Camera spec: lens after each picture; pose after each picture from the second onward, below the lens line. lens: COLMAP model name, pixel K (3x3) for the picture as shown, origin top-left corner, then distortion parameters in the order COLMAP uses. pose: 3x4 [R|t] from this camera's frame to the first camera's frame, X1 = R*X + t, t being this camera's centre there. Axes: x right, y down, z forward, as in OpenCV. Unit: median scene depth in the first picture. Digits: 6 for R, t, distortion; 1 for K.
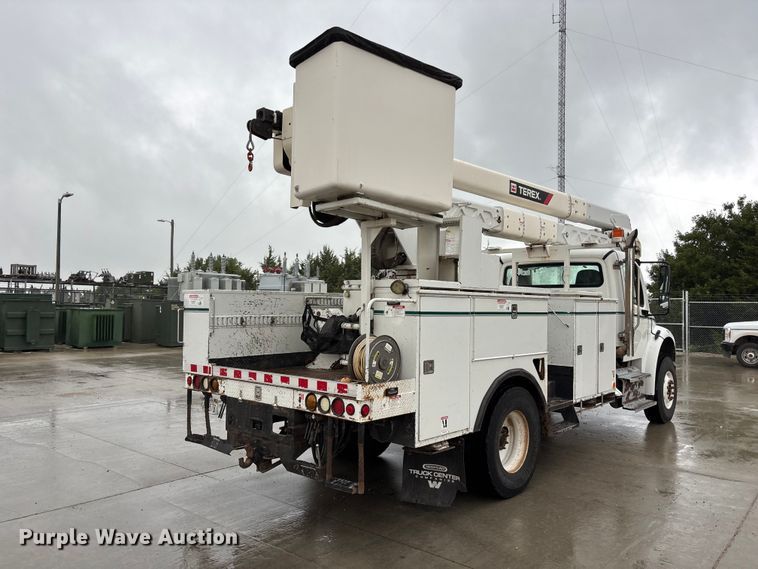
lens RADIAL K [[567.0, 0, 378.7], [0, 567.0, 289.2], [0, 0, 1]] dist [0.096400, -0.115375]
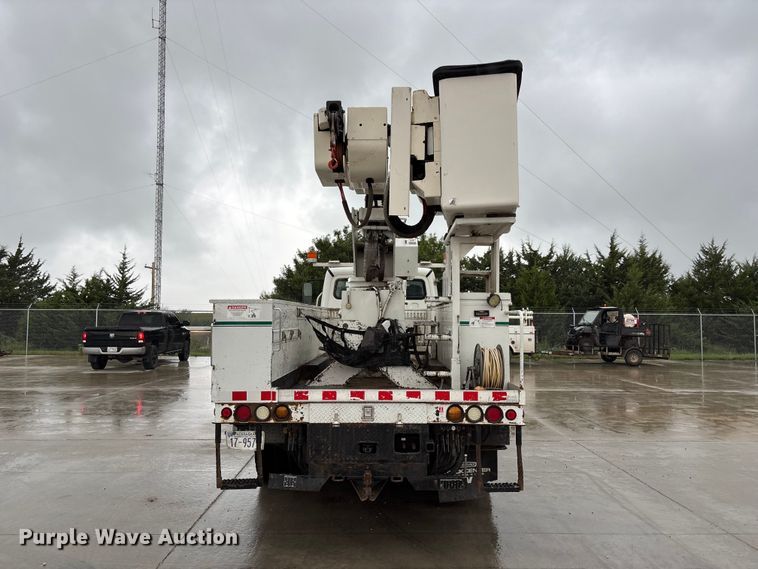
lens RADIAL K [[562.9, 0, 376.0], [0, 562.9, 283.3], [0, 0, 1]] dist [0.084392, -0.003540]
pose [[0.758749, 0.030793, 0.650655, -0.741329], [-0.013665, 0.999415, -0.031363, 0.001290], [-0.651240, 0.014905, 0.758726, 0.277103]]
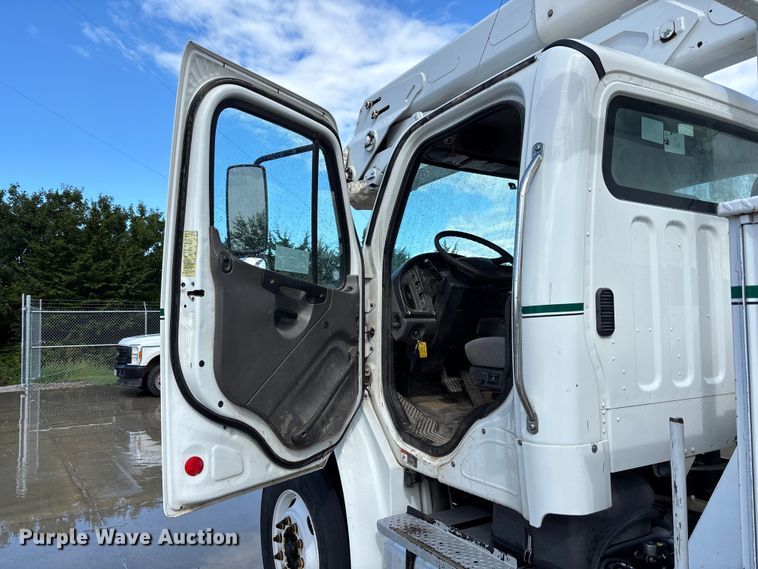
lens RADIAL K [[572.7, 0, 382.4], [0, 572.7, 290.1], [0, 0, 1]] dist [0.044927, -0.049050]
pose [[0.283976, 0.039208, 0.958030, 0.006293], [-0.015111, 0.999223, -0.036414, 0.072252], [-0.958712, -0.004136, 0.284347, 1.854696]]
